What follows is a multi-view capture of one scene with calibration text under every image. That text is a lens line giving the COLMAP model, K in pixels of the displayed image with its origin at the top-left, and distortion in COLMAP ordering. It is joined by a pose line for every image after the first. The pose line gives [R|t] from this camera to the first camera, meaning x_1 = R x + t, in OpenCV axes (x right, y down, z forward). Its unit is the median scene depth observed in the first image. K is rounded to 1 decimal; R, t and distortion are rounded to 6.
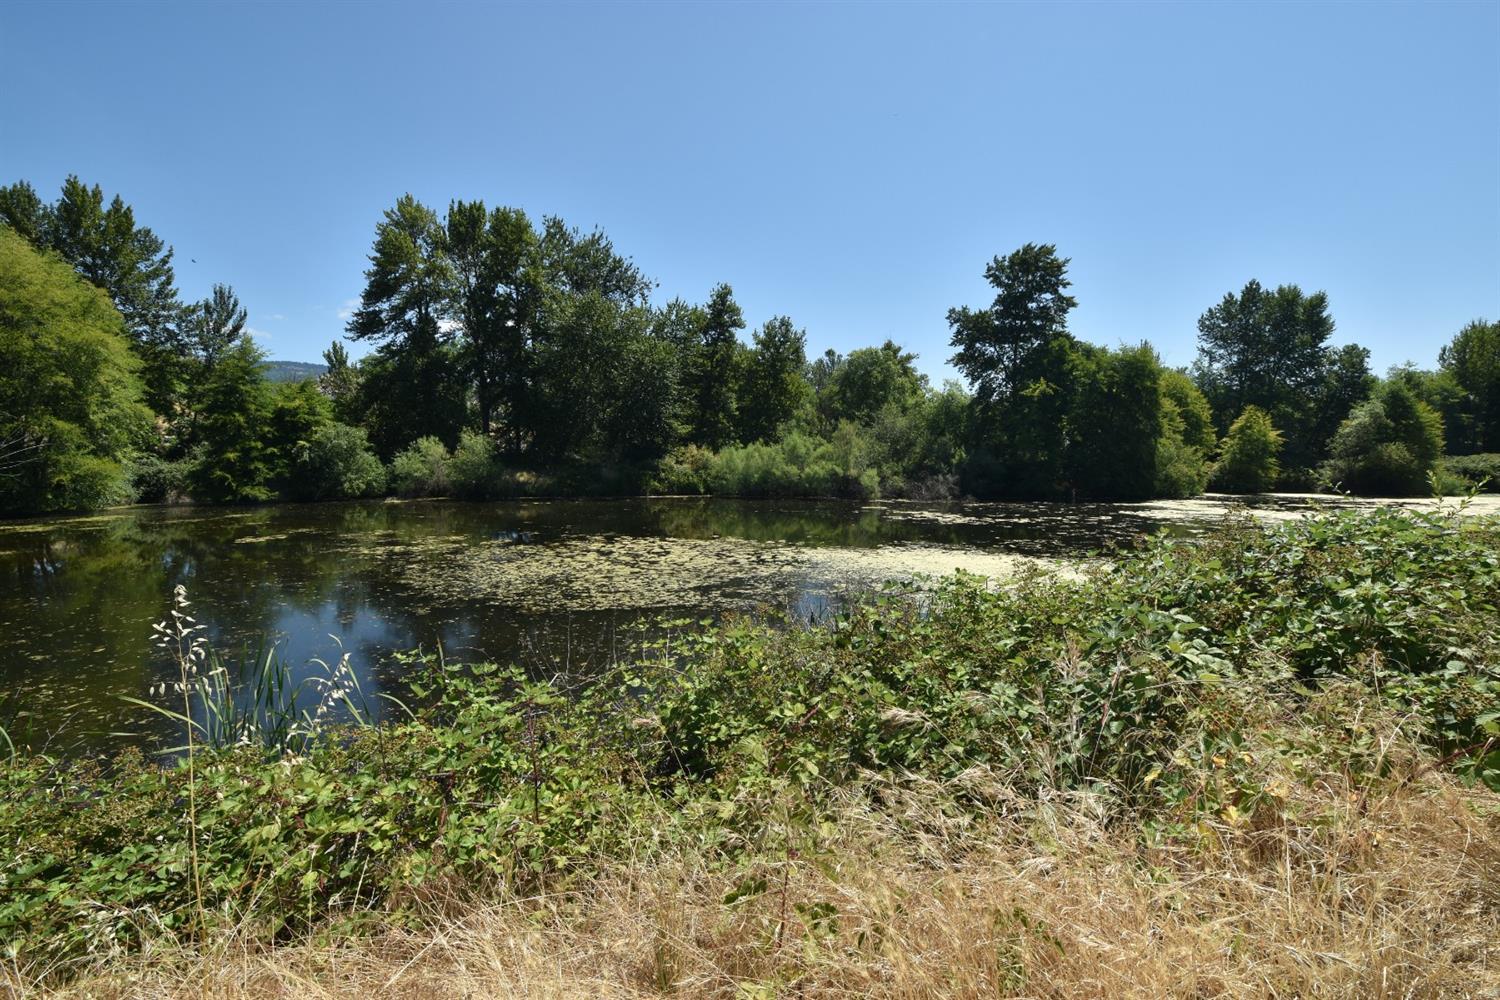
lens RADIAL K [[667.7, 0, 756.0], [0, 667.7, 499.8], [0, 0, 1]] dist [-0.040717, 0.008373]
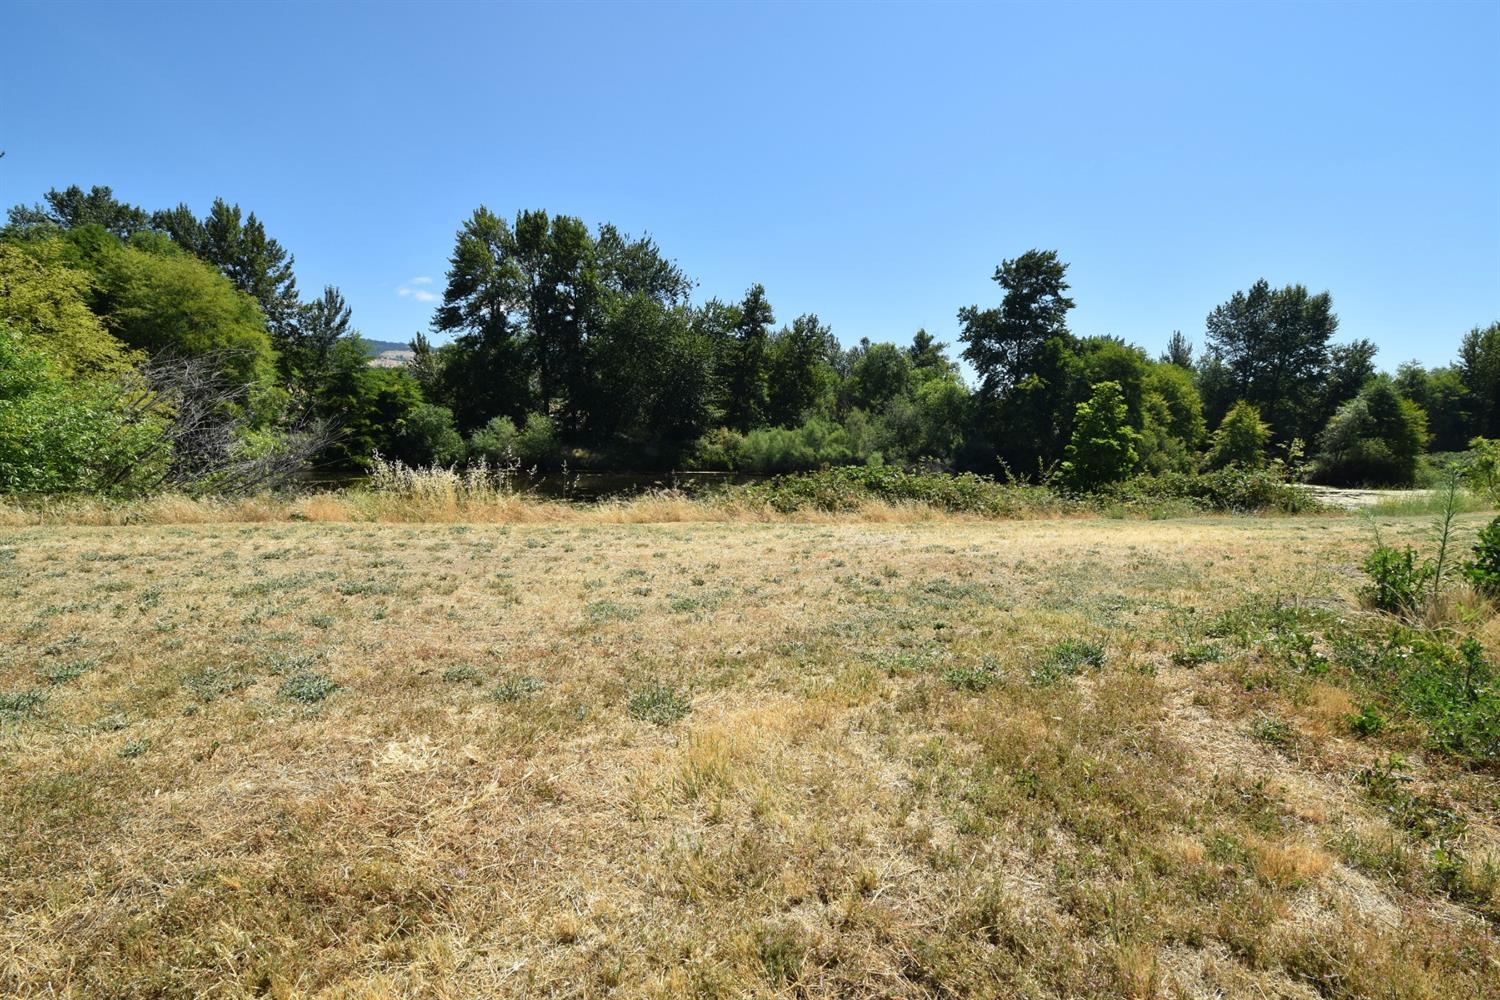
lens RADIAL K [[667.7, 0, 756.0], [0, 667.7, 499.8], [0, 0, 1]] dist [-0.040717, 0.008373]
pose [[0.997451, 0.024716, -0.066932, 0.037037], [-0.022872, 0.999341, 0.028181, 0.007258], [0.067585, -0.026578, 0.997359, -0.134799]]
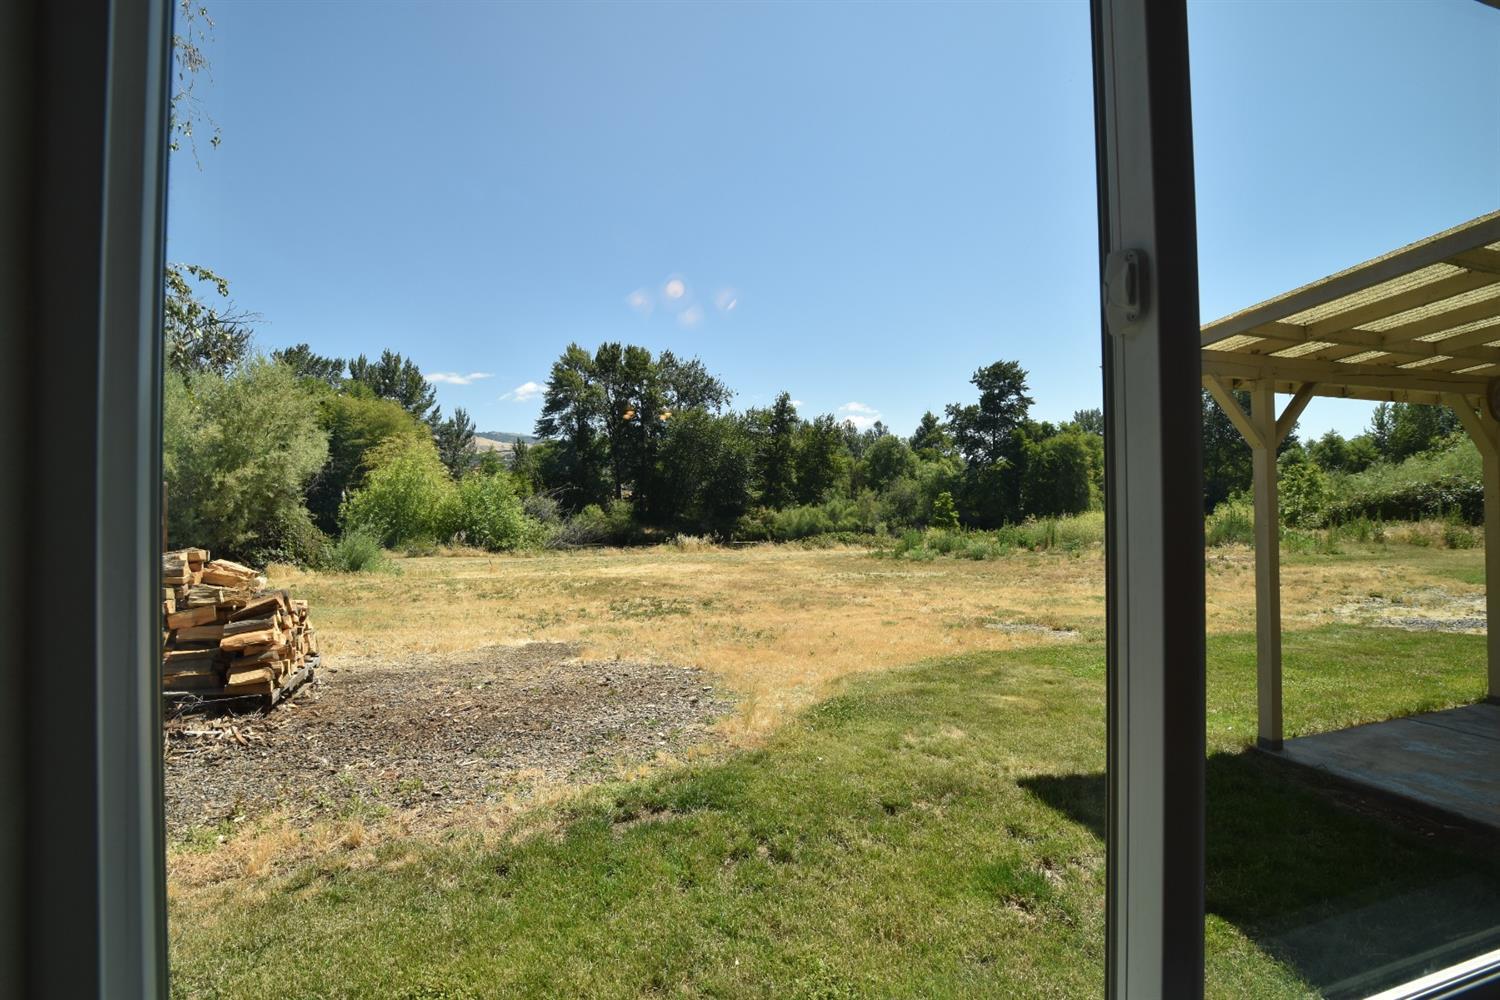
lens RADIAL K [[667.7, 0, 756.0], [0, 667.7, 499.8], [0, 0, 1]] dist [-0.040717, 0.008373]
pose [[0.994022, -0.014357, -0.108228, 0.045963], [0.005806, 0.996864, -0.078917, 0.016758], [0.109022, 0.077817, 0.990989, -0.427418]]
